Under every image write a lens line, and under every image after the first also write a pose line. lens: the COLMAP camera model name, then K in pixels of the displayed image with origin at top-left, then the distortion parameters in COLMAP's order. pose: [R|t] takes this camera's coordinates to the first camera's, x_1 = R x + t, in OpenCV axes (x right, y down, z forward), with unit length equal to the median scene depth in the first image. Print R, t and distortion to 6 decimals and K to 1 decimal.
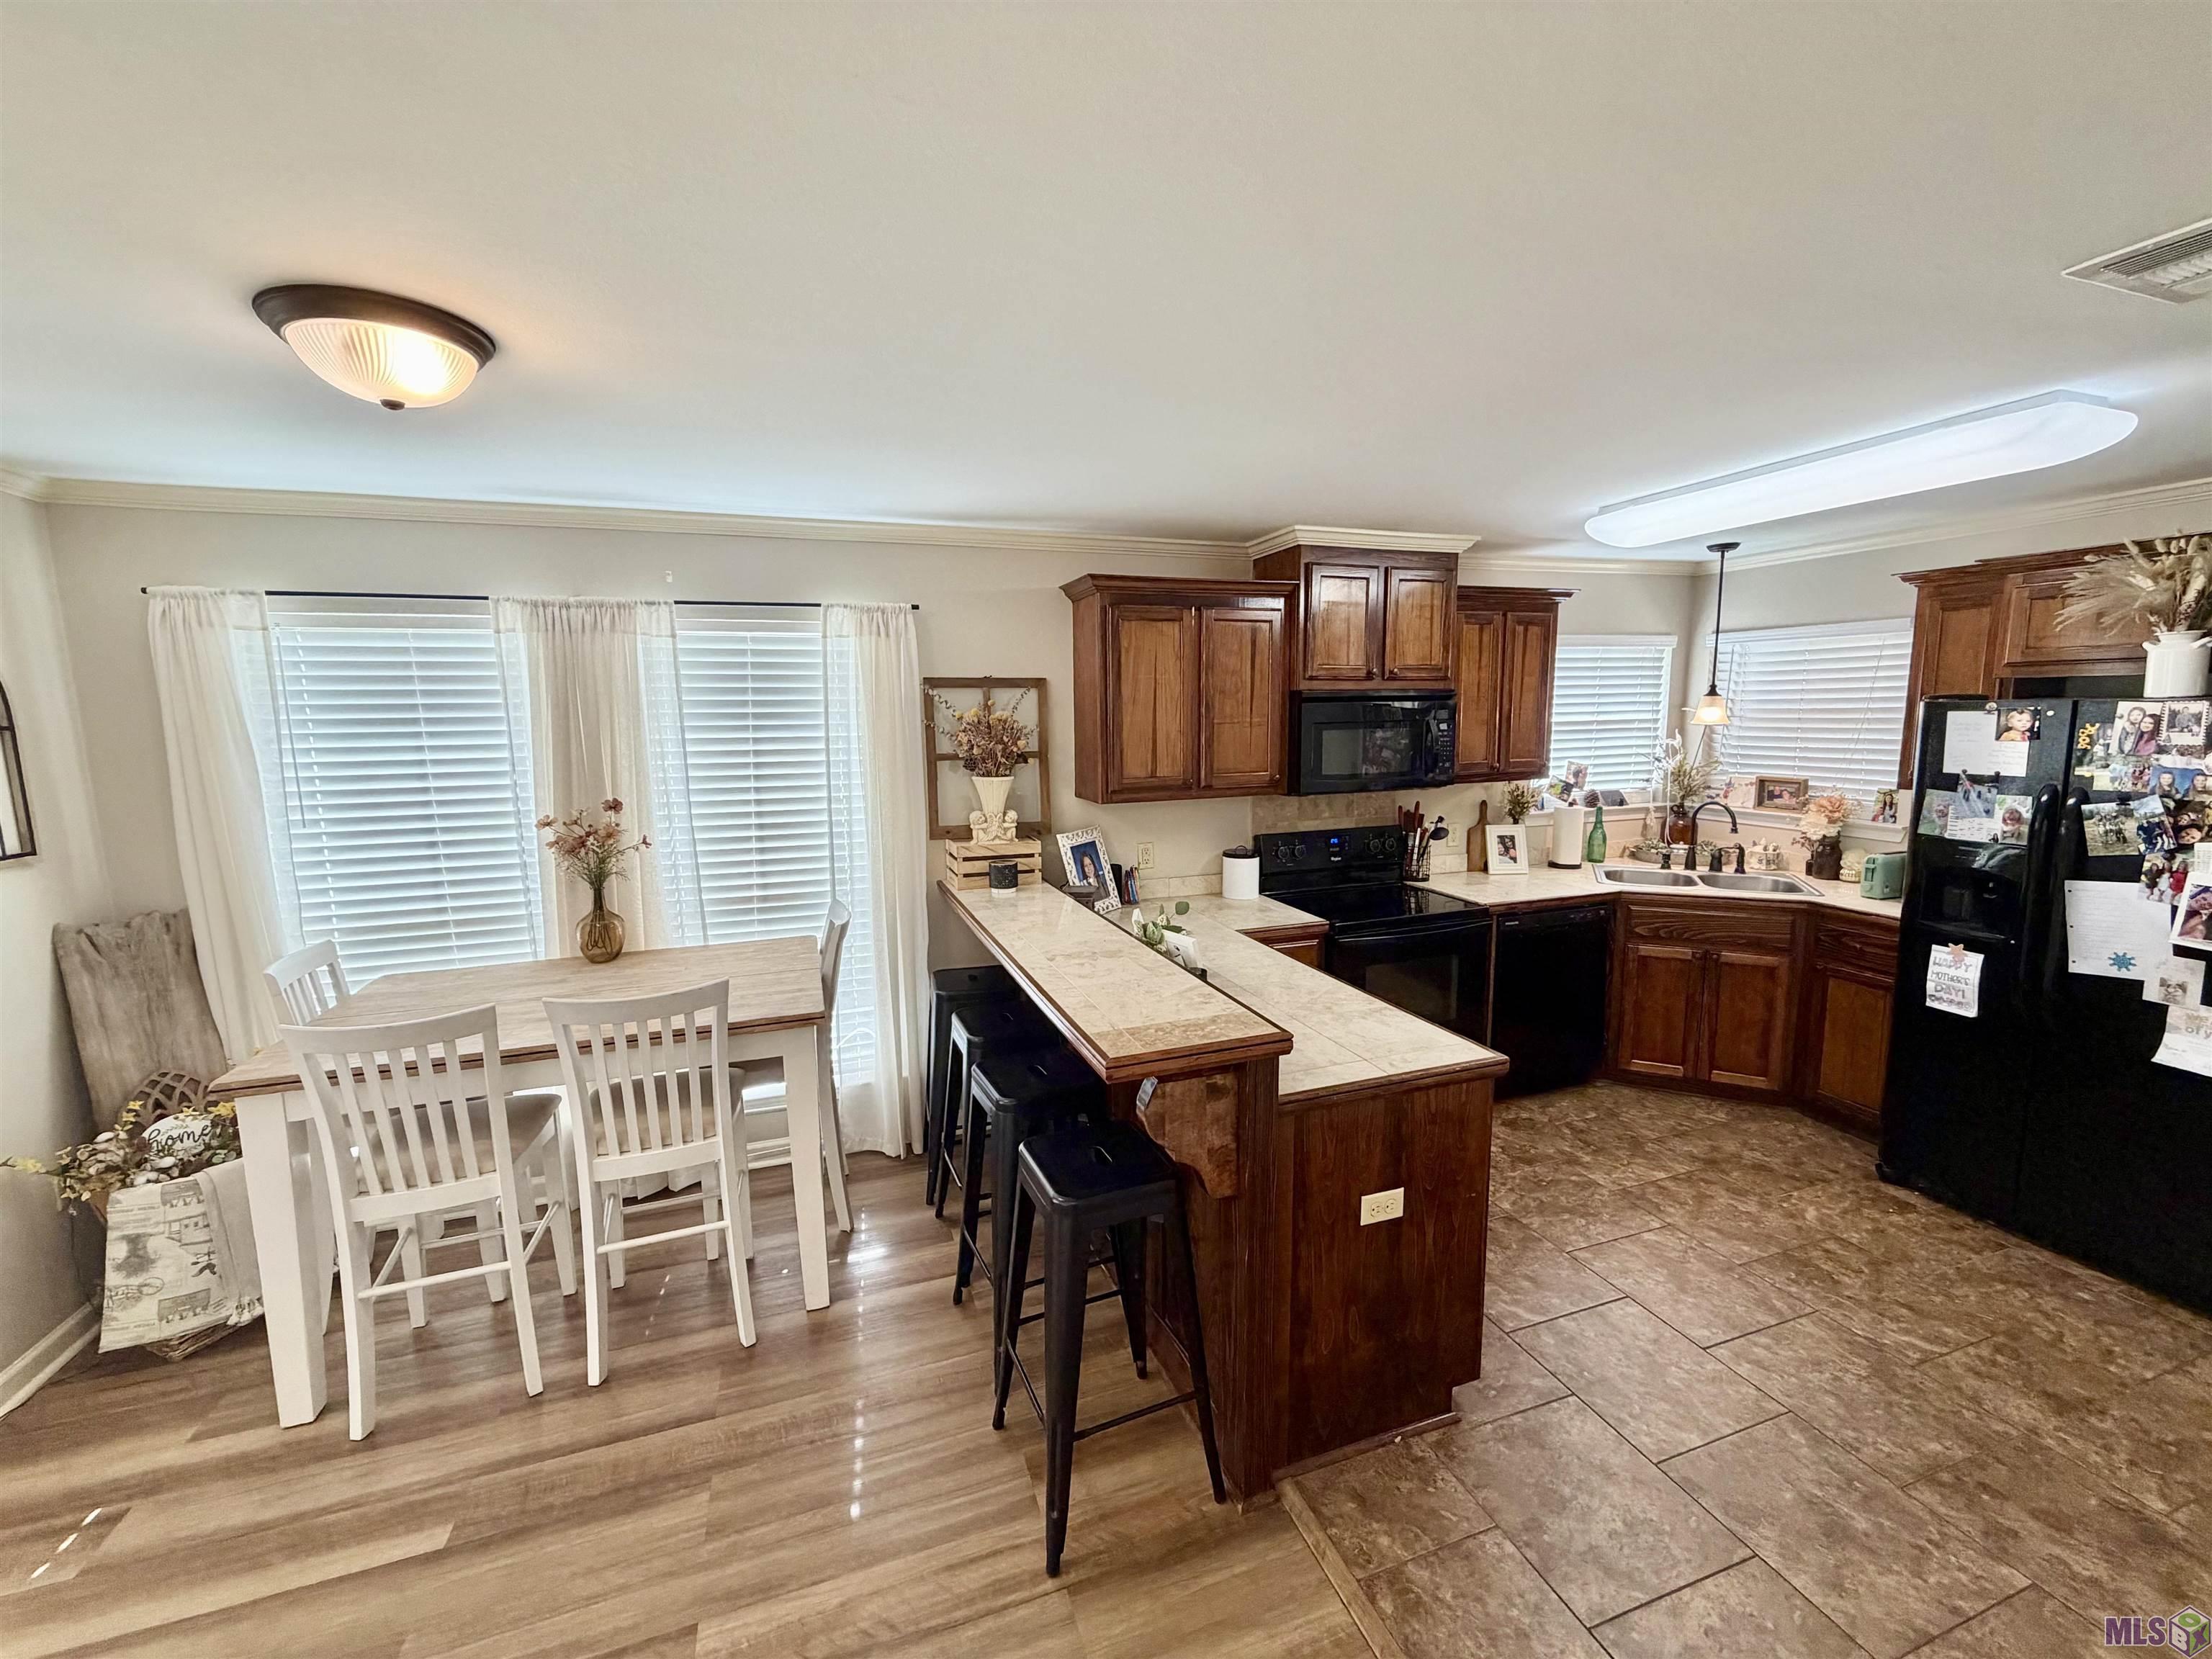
lens RADIAL K [[880.9, 0, 1100.6], [0, 880.9, 826.7], [0, 0, 1]] dist [0.002447, 0.000060]
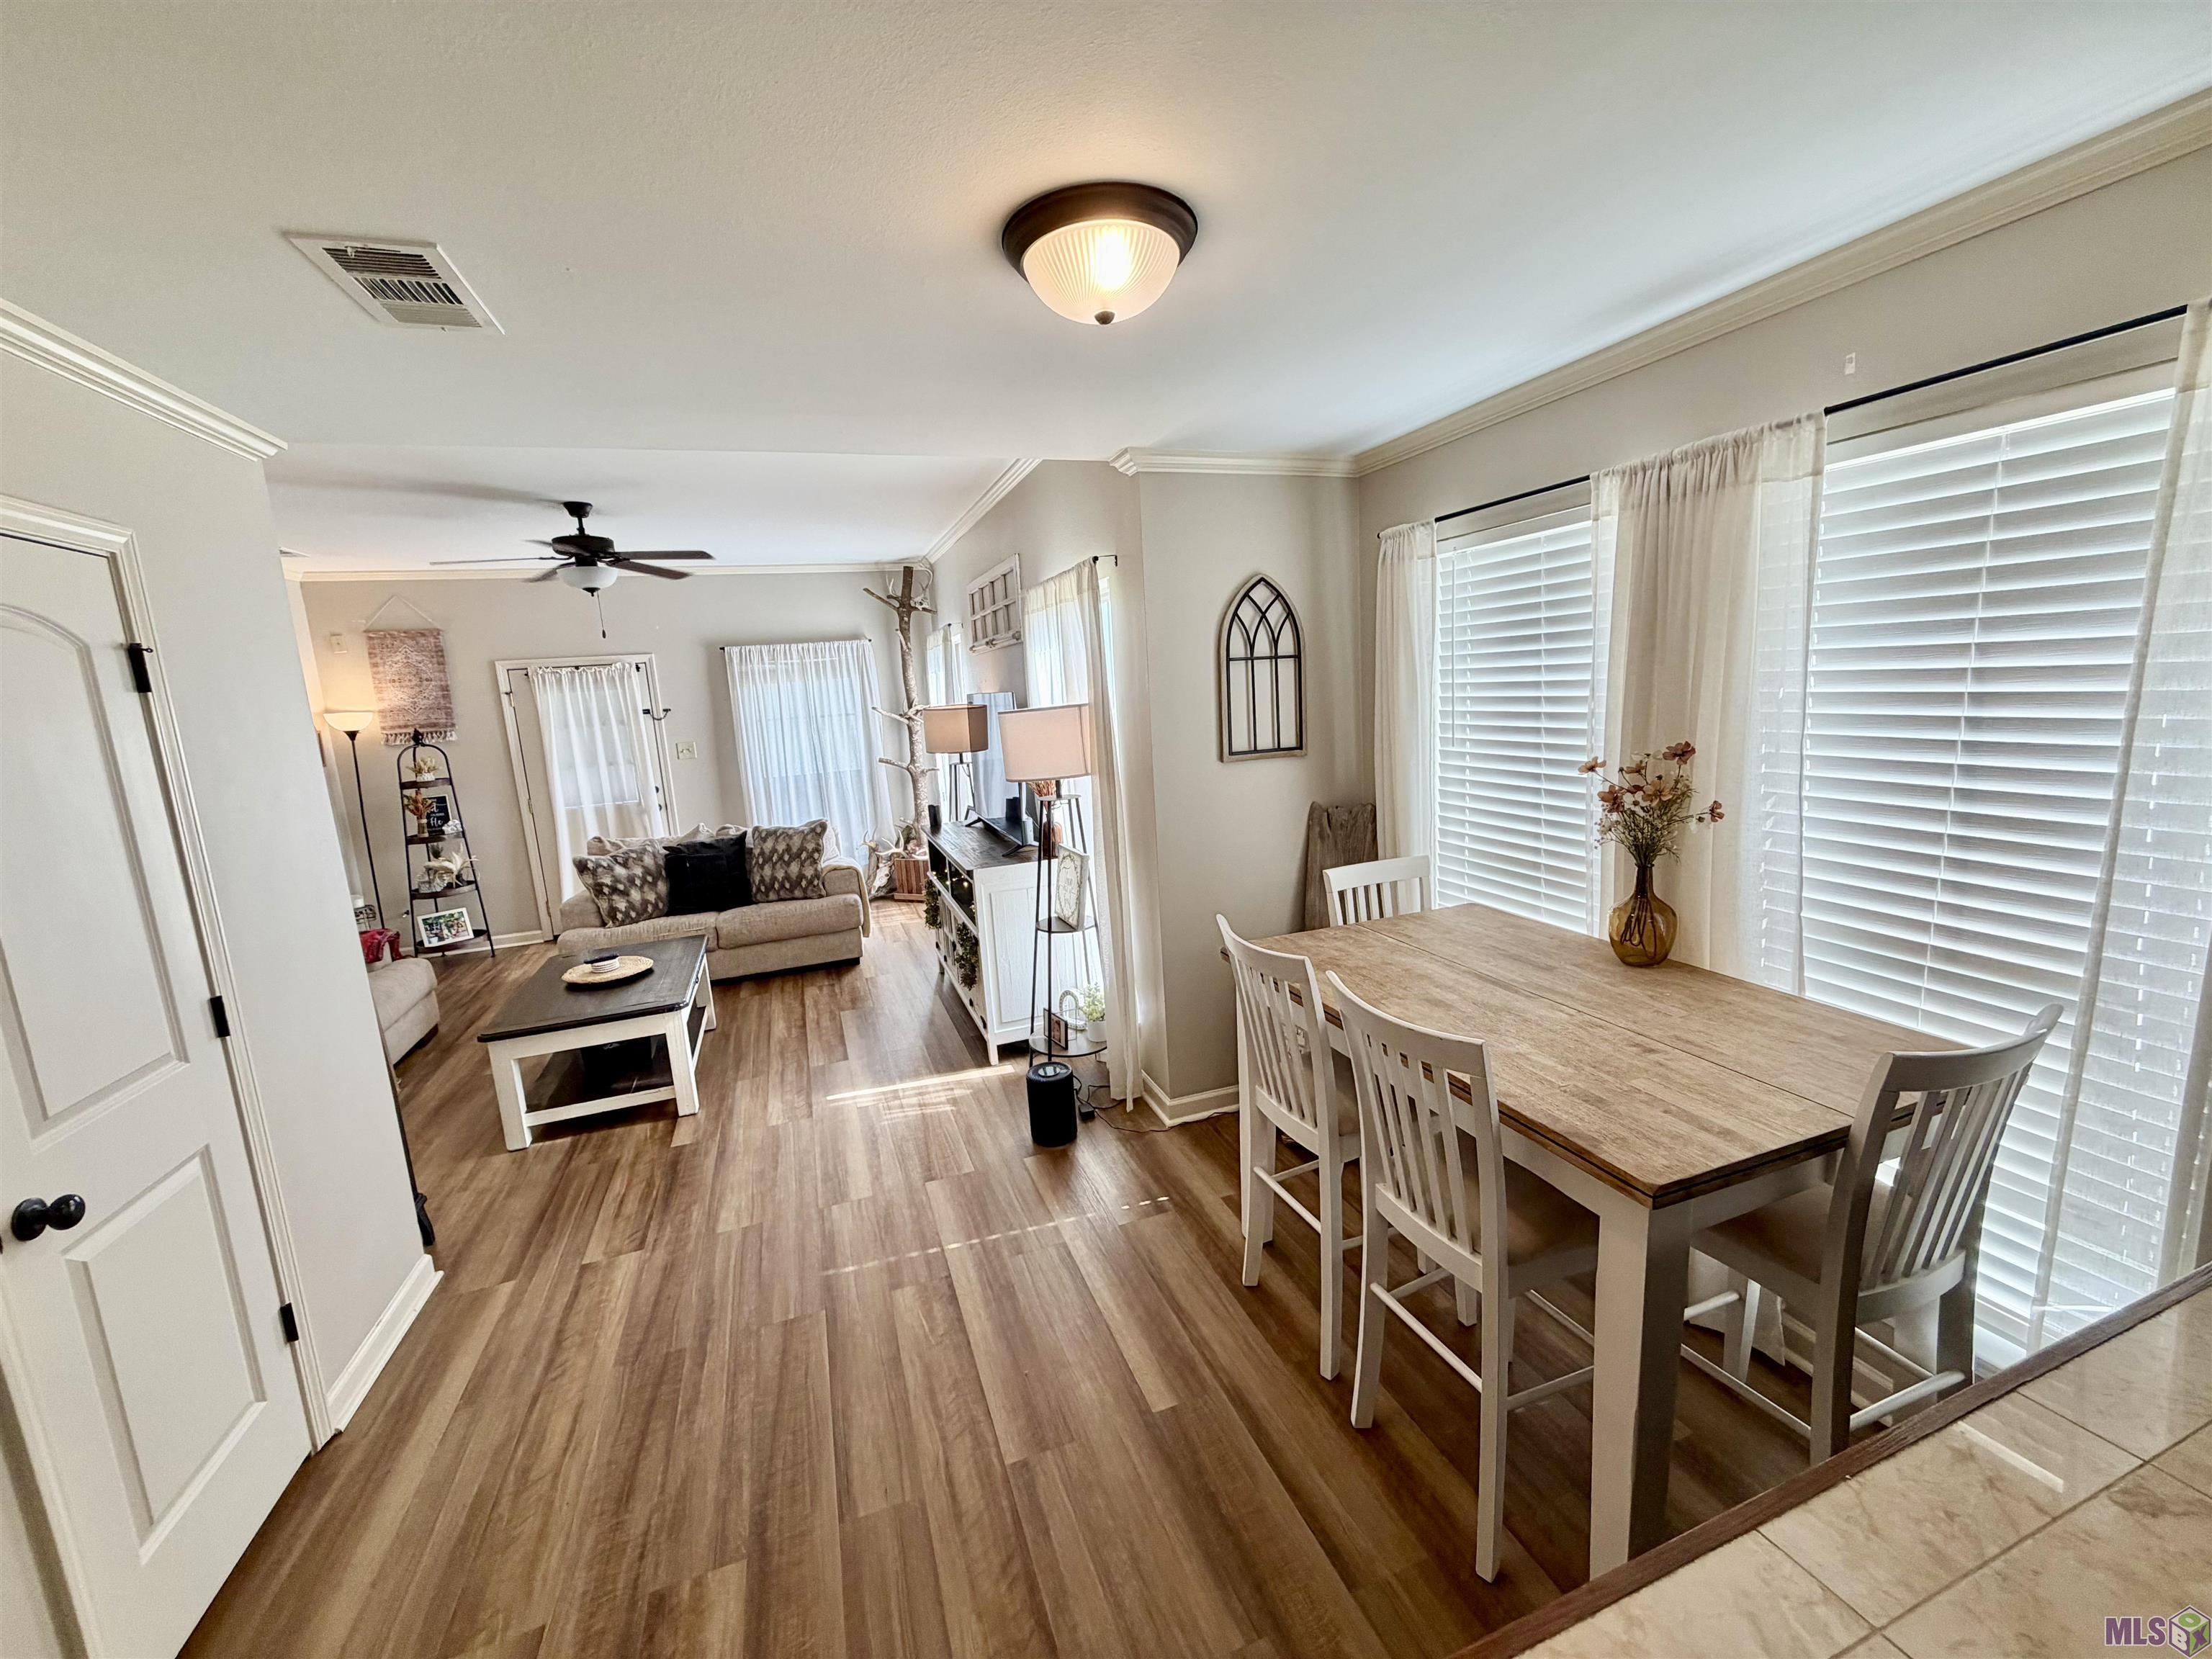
lens RADIAL K [[880.9, 0, 1100.7], [0, 880.9, 827.5], [0, 0, 1]] dist [0.002447, 0.000060]
pose [[0.010614, 0.176091, -0.984317, 0.118093], [-0.074281, 0.981791, 0.174838, -0.048591], [0.997181, 0.071260, 0.023501, 0.491560]]
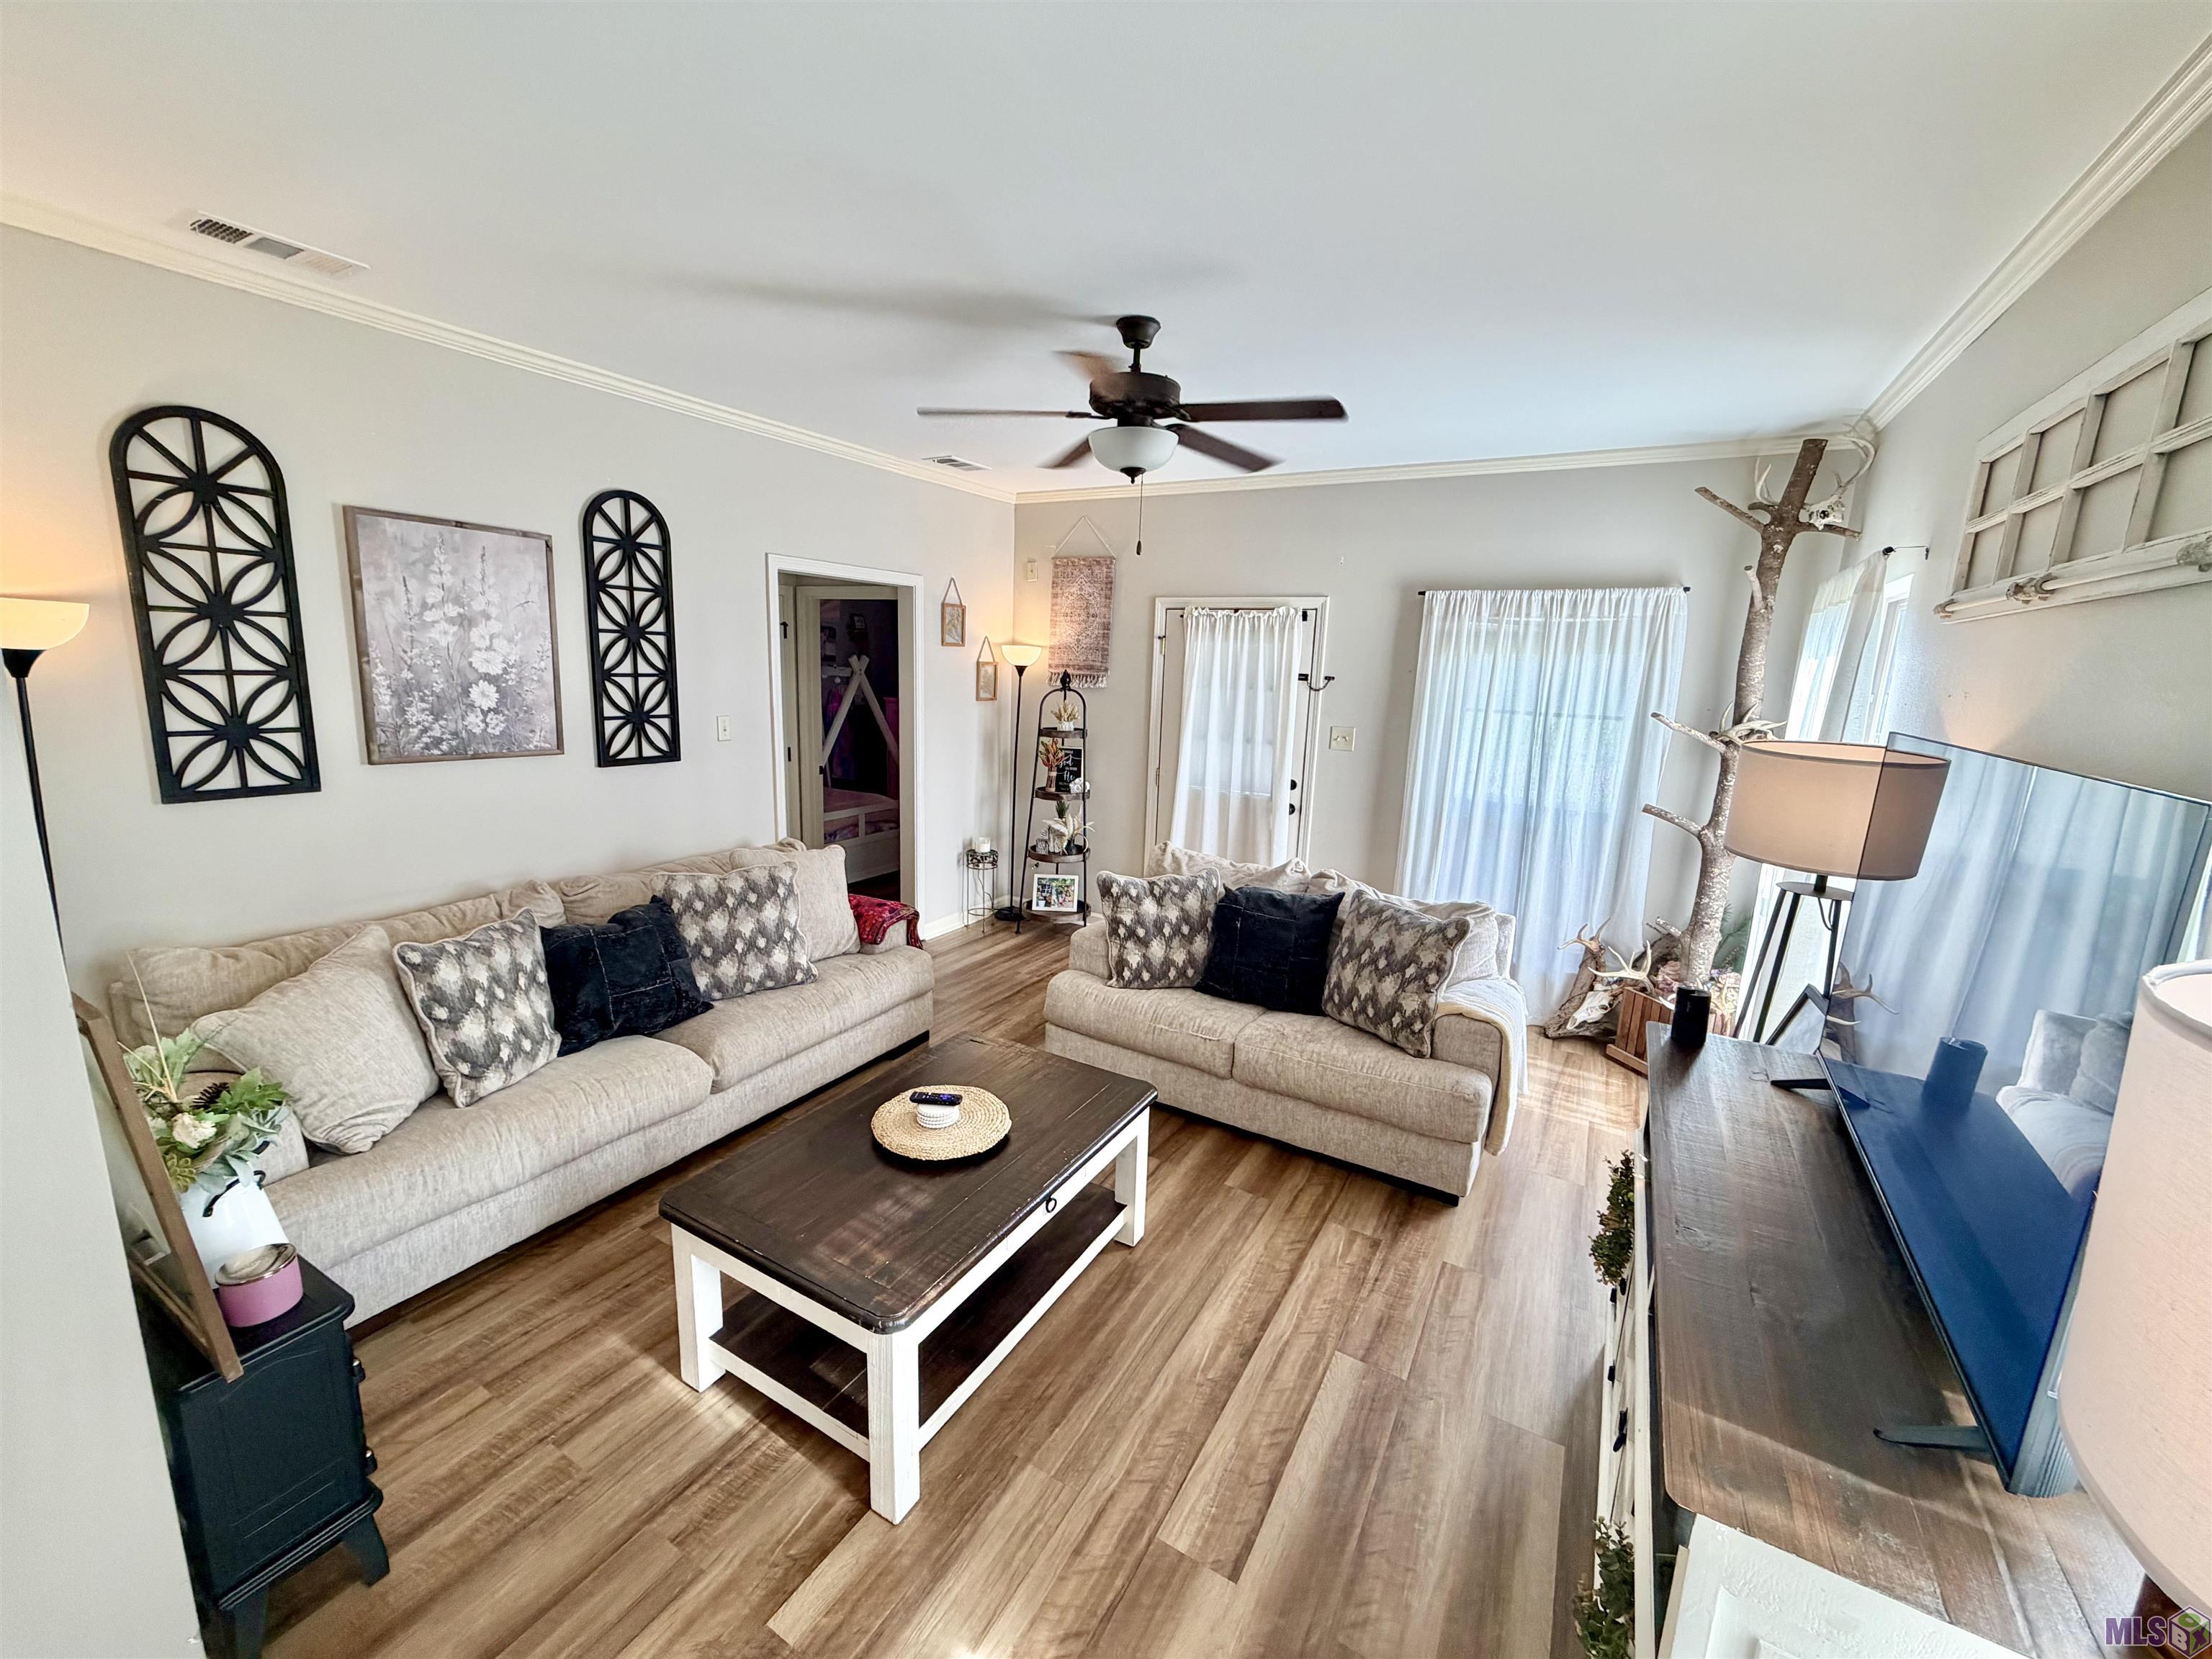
lens RADIAL K [[880.9, 0, 1101.1], [0, 880.9, 825.2], [0, 0, 1]] dist [0.002447, 0.000060]
pose [[-0.758368, 0.109467, -0.642569, -0.732354], [-0.114947, 0.947889, 0.297142, -0.040952], [0.641612, 0.299204, -0.706266, 0.364731]]
